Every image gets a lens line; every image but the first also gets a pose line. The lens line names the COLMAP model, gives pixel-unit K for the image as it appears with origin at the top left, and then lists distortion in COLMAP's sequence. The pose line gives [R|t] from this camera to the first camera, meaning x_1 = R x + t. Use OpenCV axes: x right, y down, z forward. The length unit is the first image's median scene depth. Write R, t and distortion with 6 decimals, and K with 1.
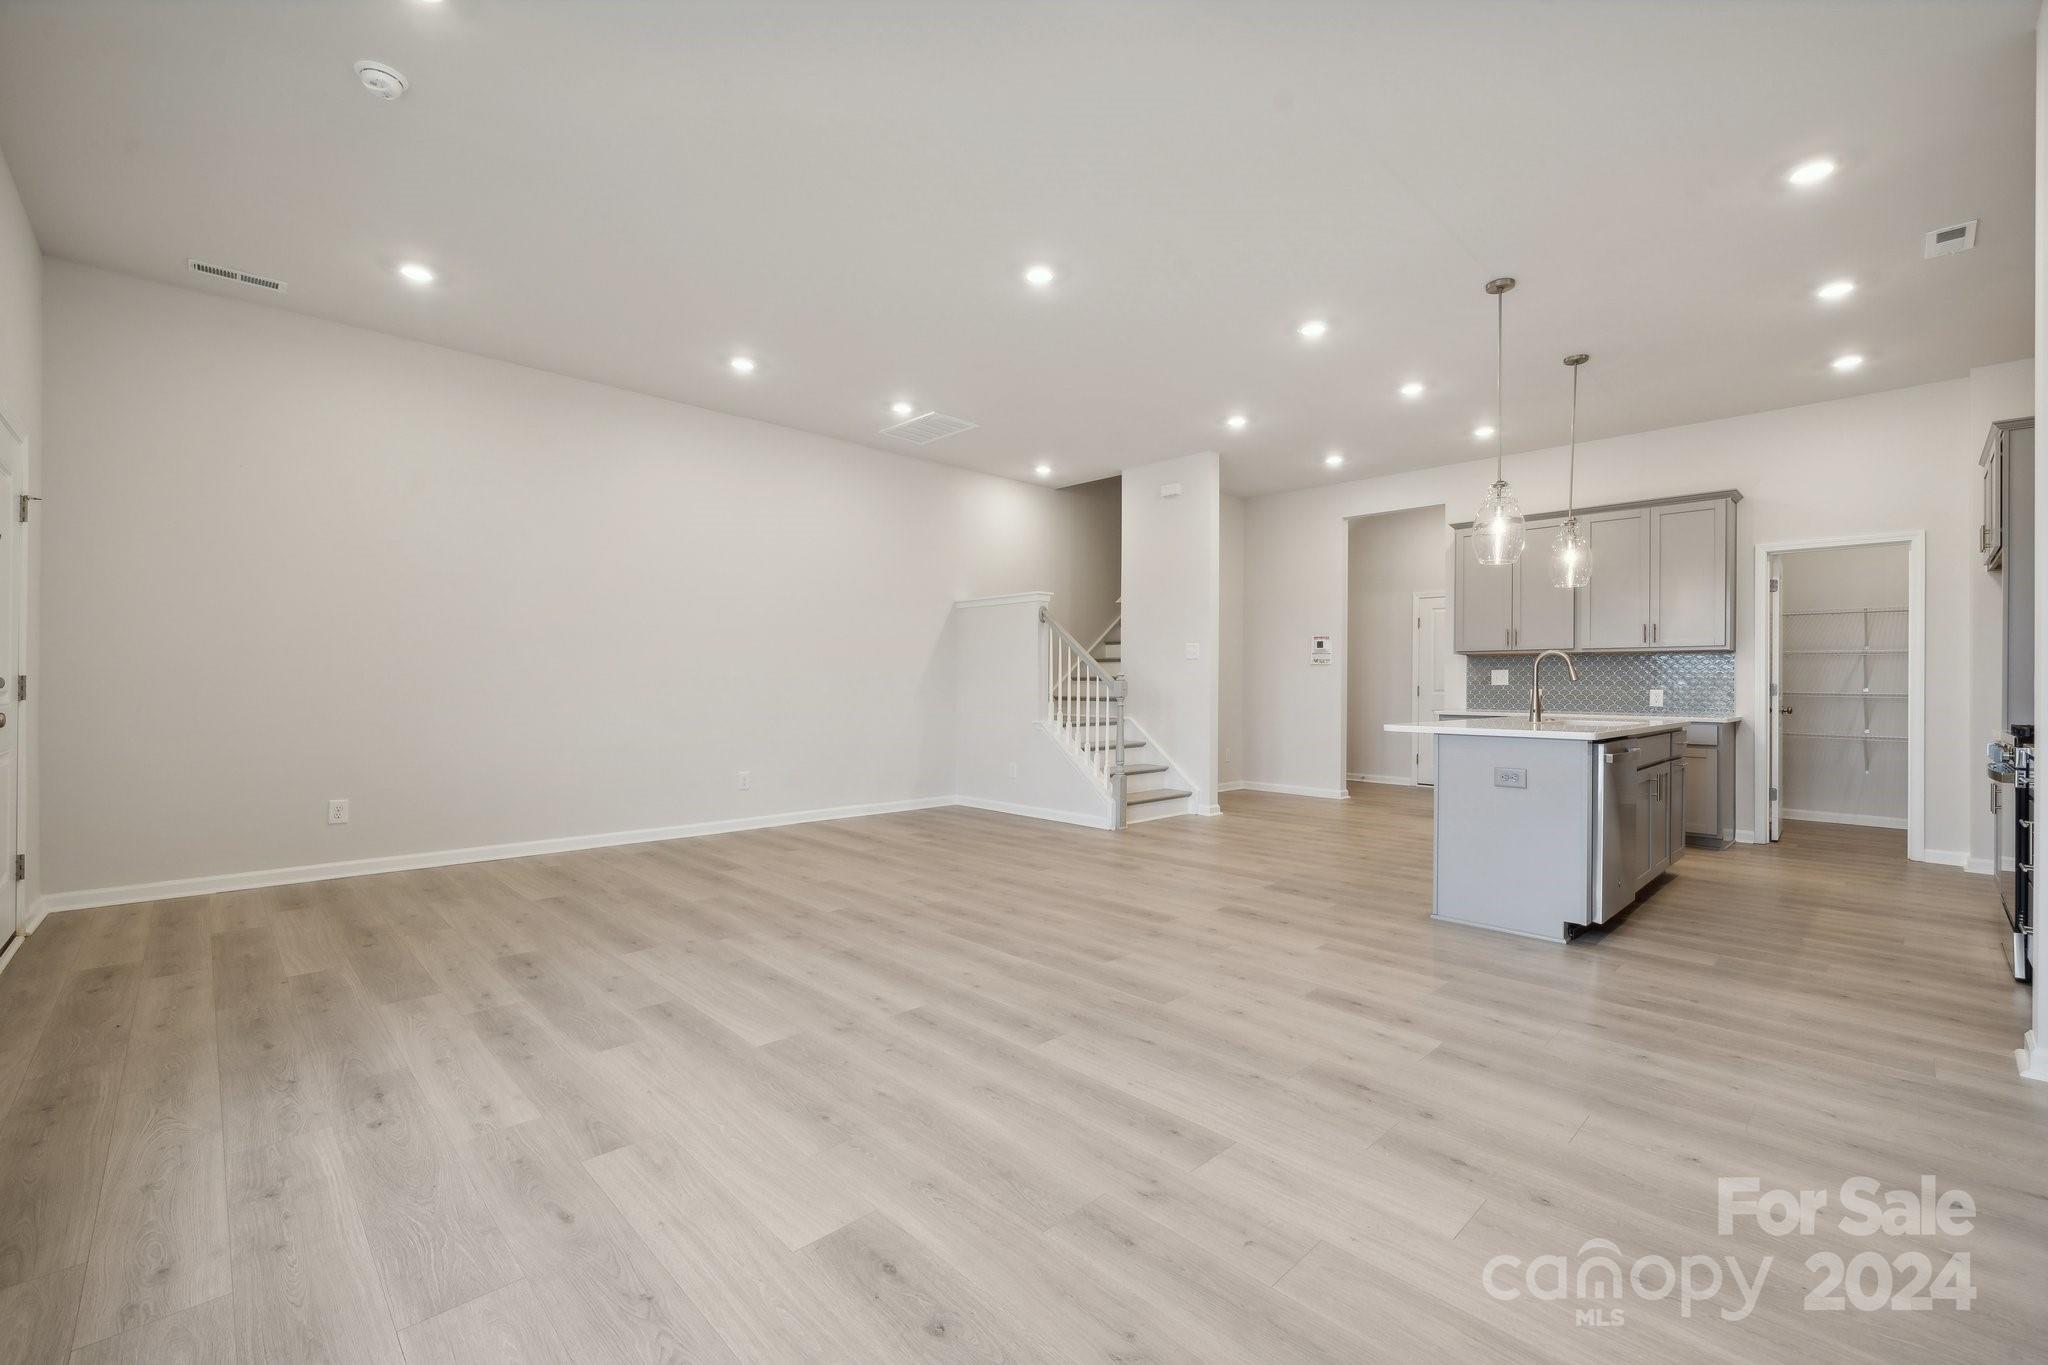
lens RADIAL K [[846.0, 0, 1036.3], [0, 846.0, 690.6], [0, 0, 1]] dist [-0.001582, 0.000360]
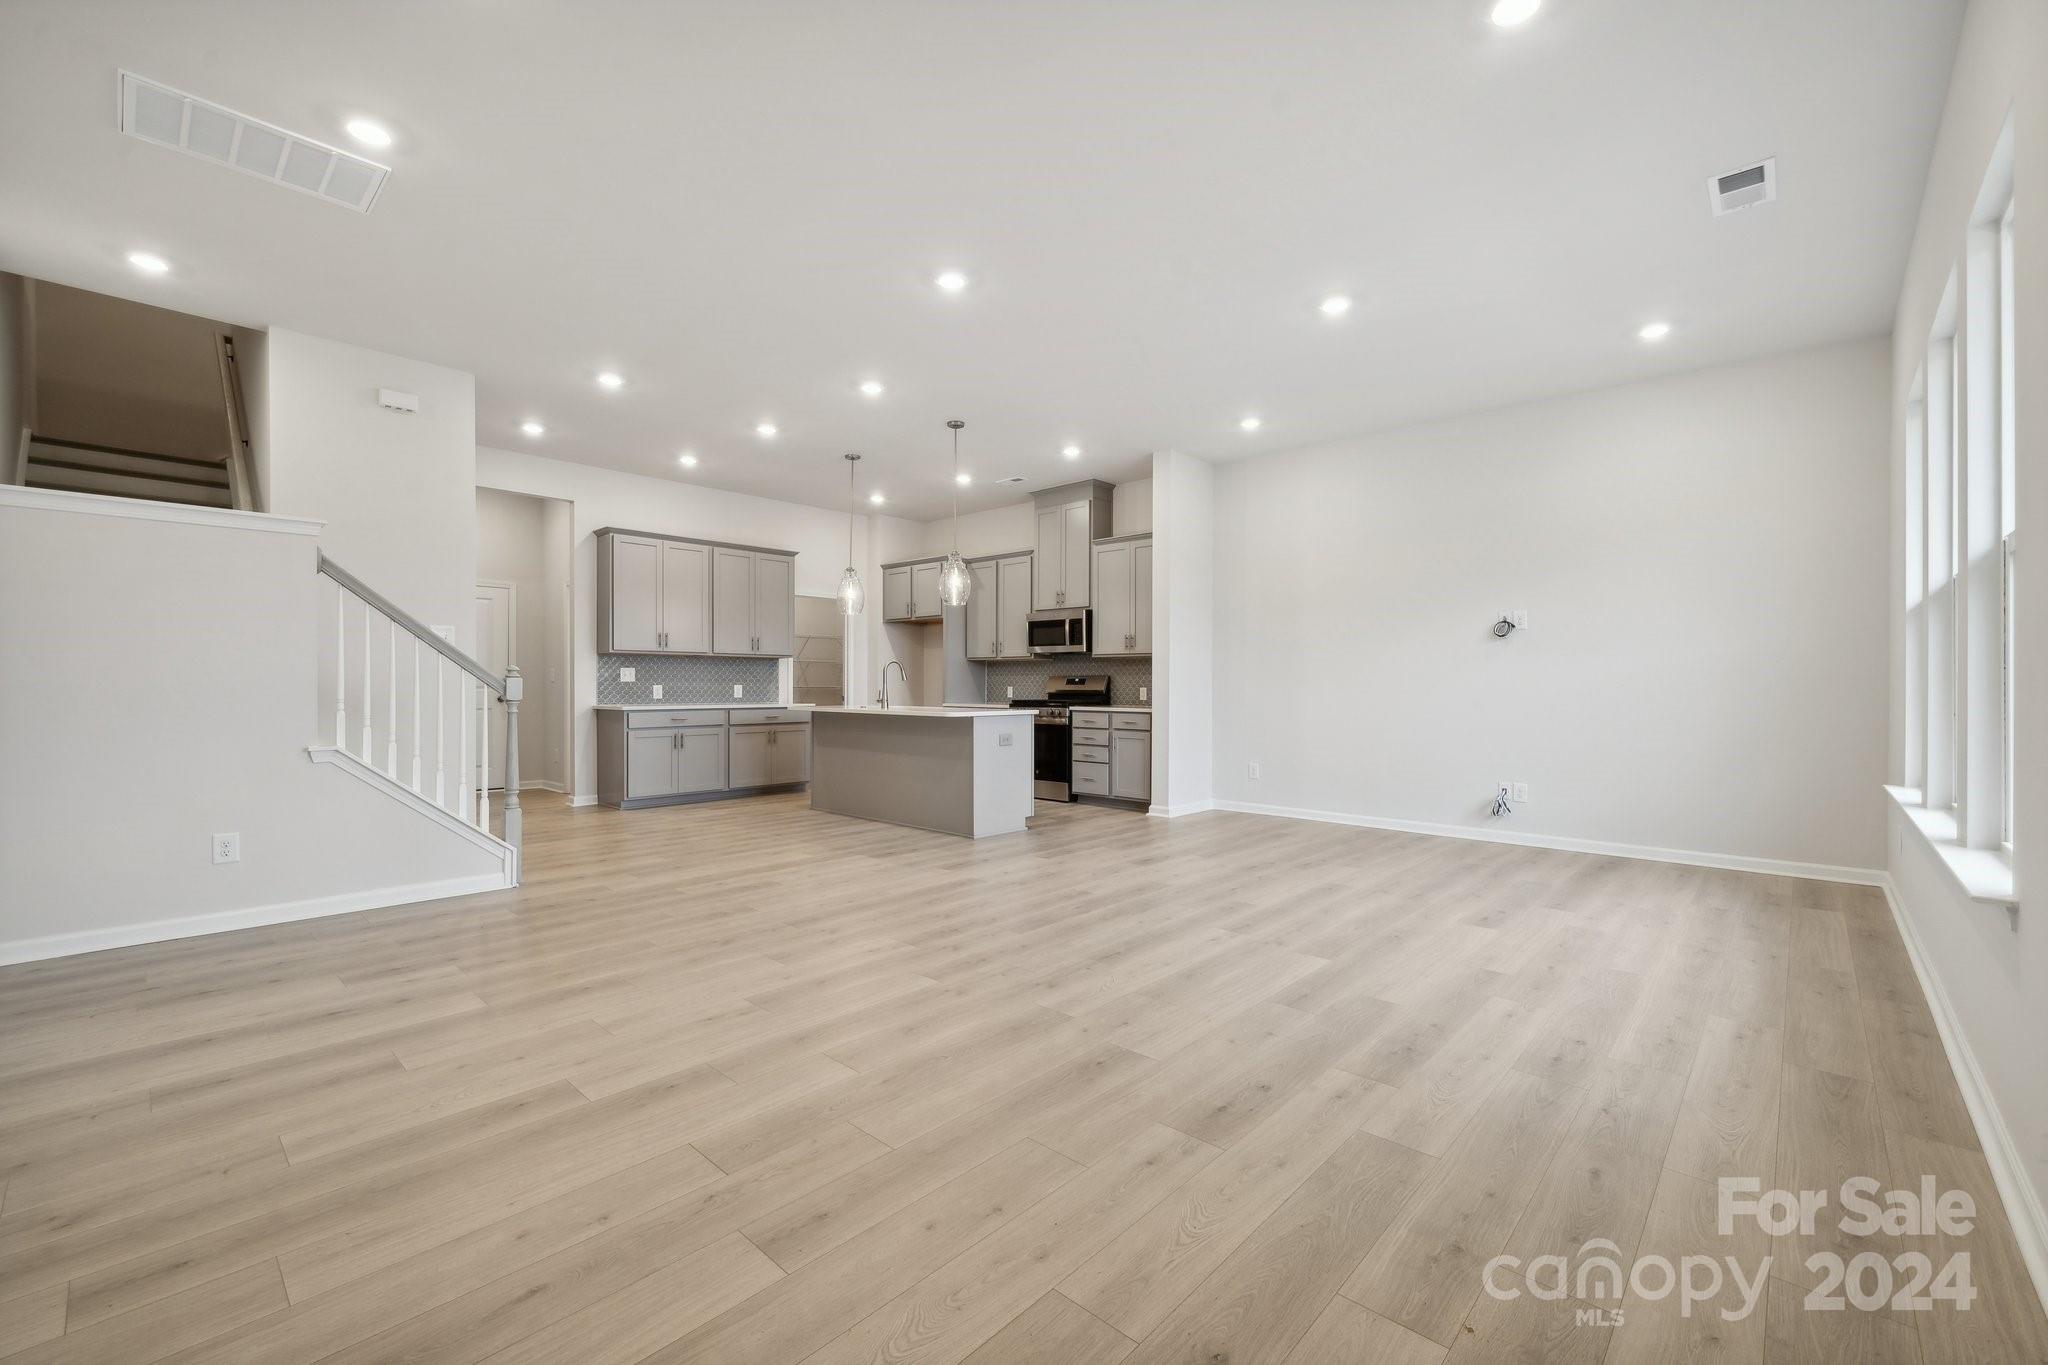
lens RADIAL K [[846.0, 0, 1025.0], [0, 846.0, 685.1], [0, 0, 1]] dist [-0.001582, 0.000360]
pose [[-0.040306, -0.005177, 0.999174, -1.318045], [0.002586, 0.999983, 0.005285, -0.015143], [-0.999184, 0.002797, -0.040292, 1.235996]]
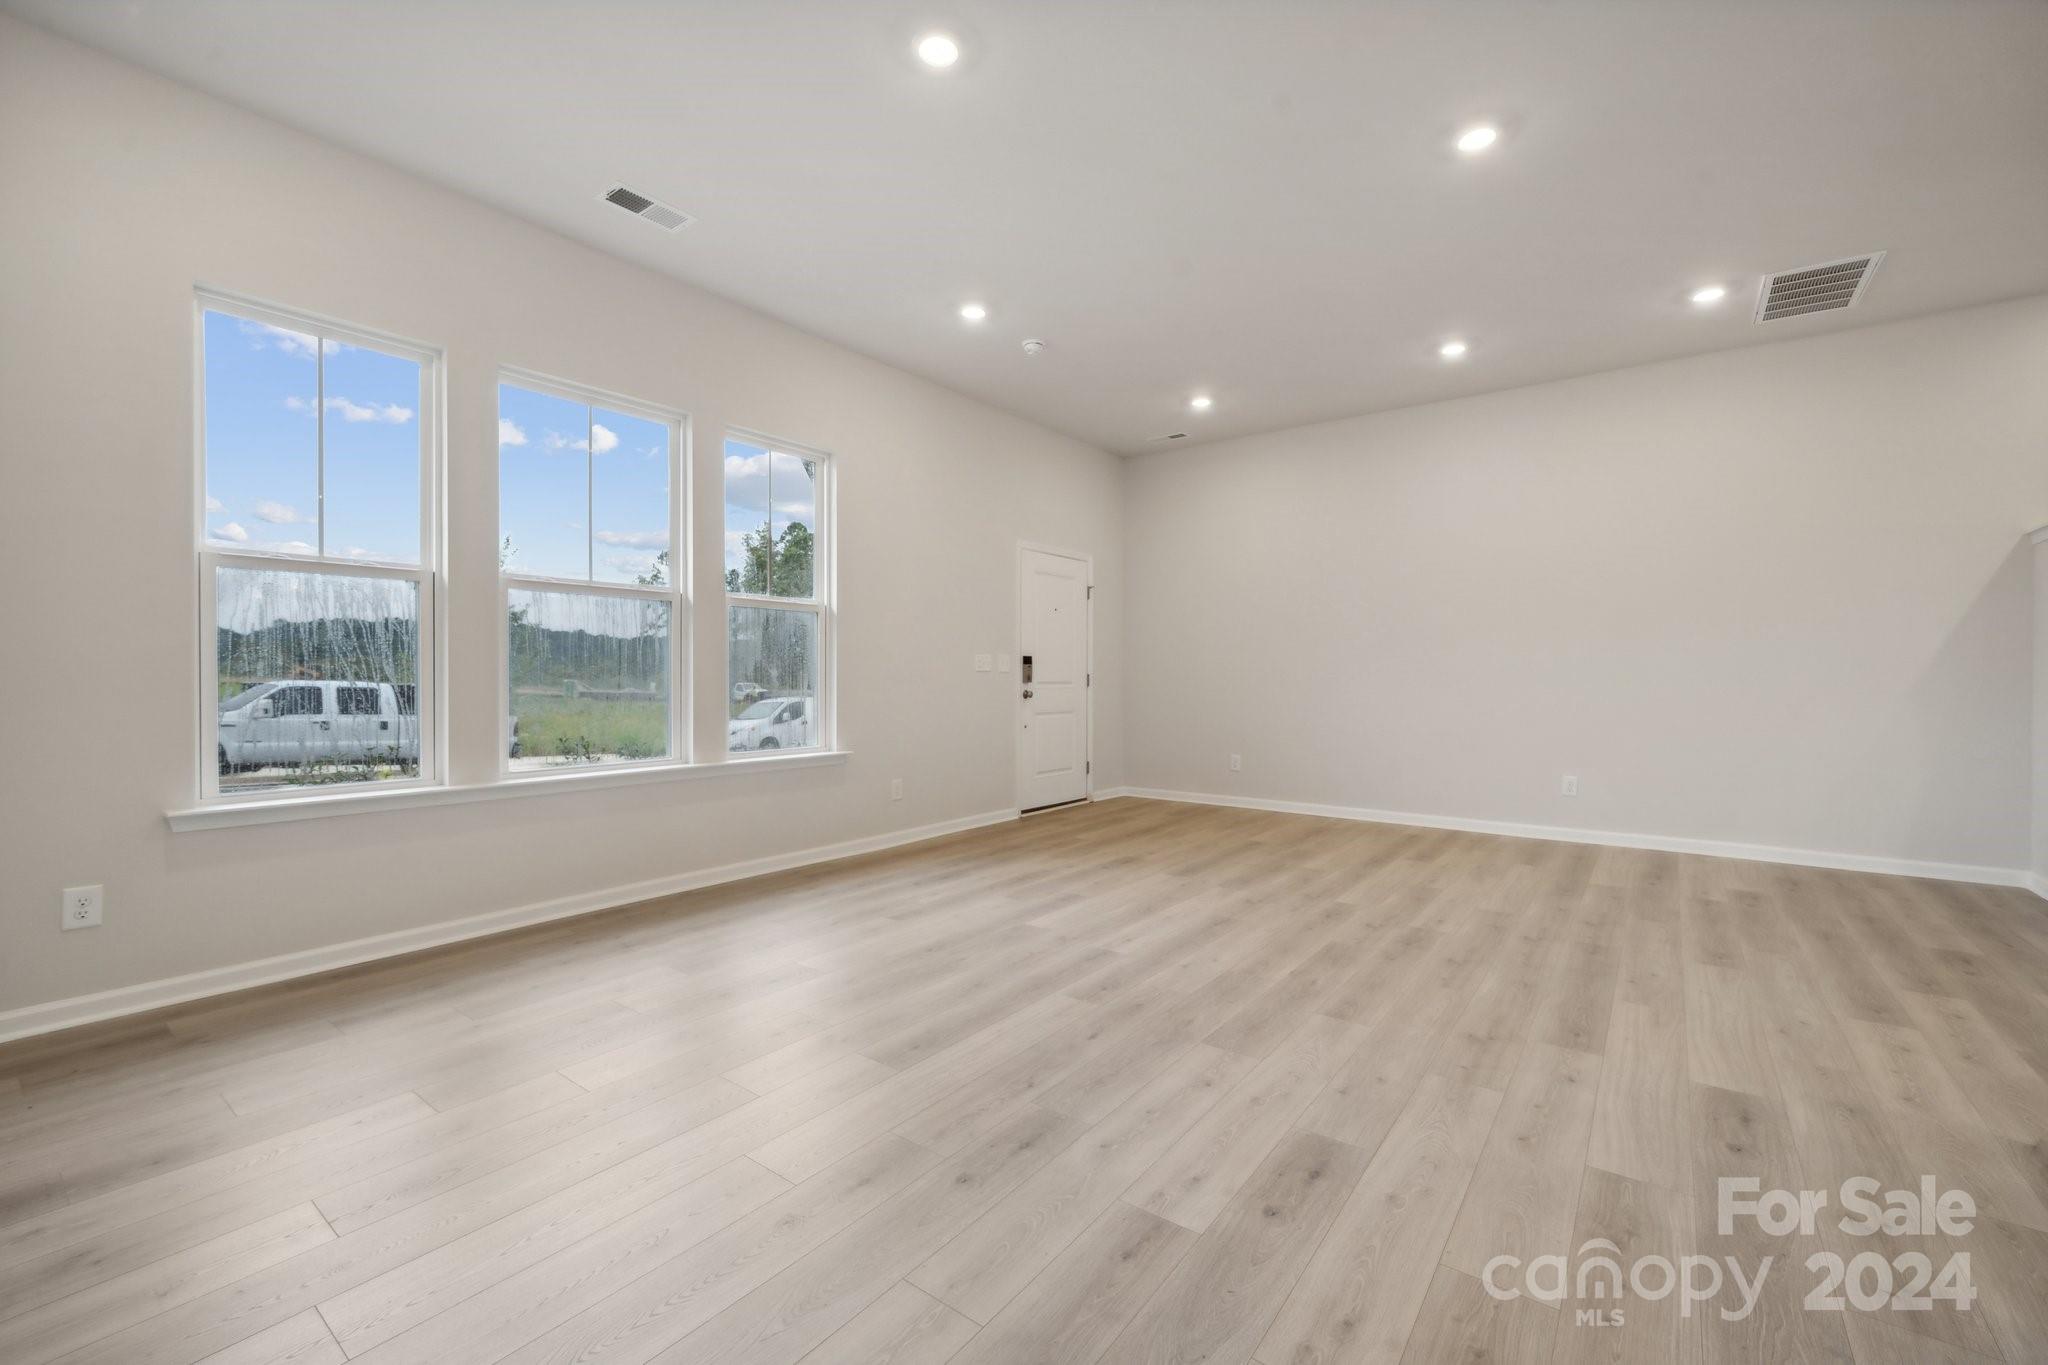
lens RADIAL K [[846.0, 0, 1029.1], [0, 846.0, 670.4], [0, 0, 1]] dist [-0.001582, 0.000360]
pose [[0.142891, -0.008715, -0.989700, 0.905500], [-0.003706, 0.999950, -0.009340, -0.002243], [0.989732, 0.005002, 0.142851, 0.643125]]
